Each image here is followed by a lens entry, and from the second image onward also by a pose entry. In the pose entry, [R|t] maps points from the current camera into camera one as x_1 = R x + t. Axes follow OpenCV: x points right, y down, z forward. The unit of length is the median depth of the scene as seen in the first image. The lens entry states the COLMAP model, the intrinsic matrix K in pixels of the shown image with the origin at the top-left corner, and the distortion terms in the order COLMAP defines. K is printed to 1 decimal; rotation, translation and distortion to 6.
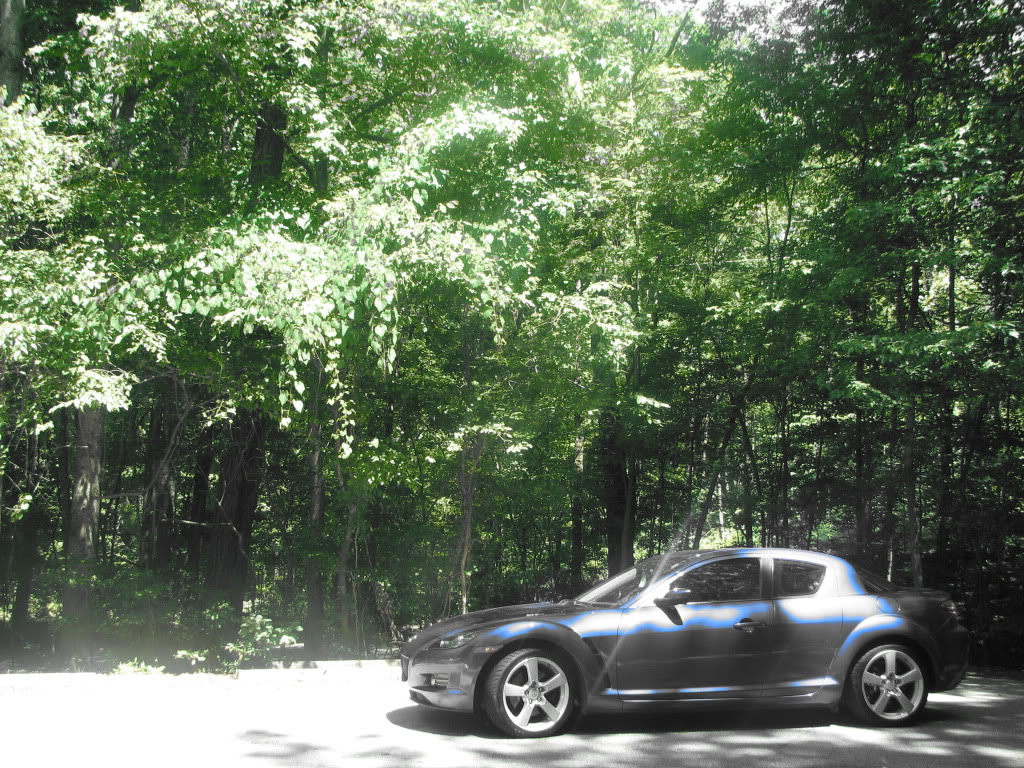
lens RADIAL K [[946.9, 0, 512.0], [0, 946.9, 384.0], [0, 0, 1]] dist [-0.015683, -0.002377]
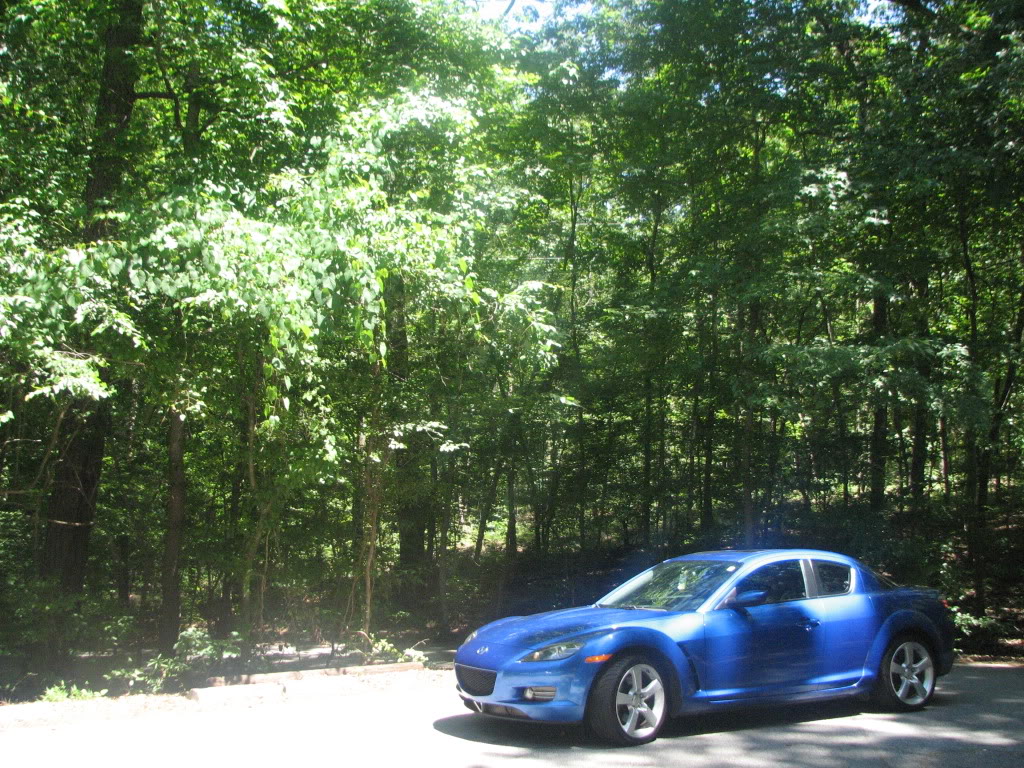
lens RADIAL K [[946.9, 0, 512.0], [0, 946.9, 384.0], [0, 0, 1]] dist [-0.015683, -0.002377]
pose [[0.963235, 0.032305, 0.266711, -0.244777], [-0.034523, 0.999397, 0.003630, -0.003573], [-0.266433, -0.012704, 0.963770, 0.049577]]
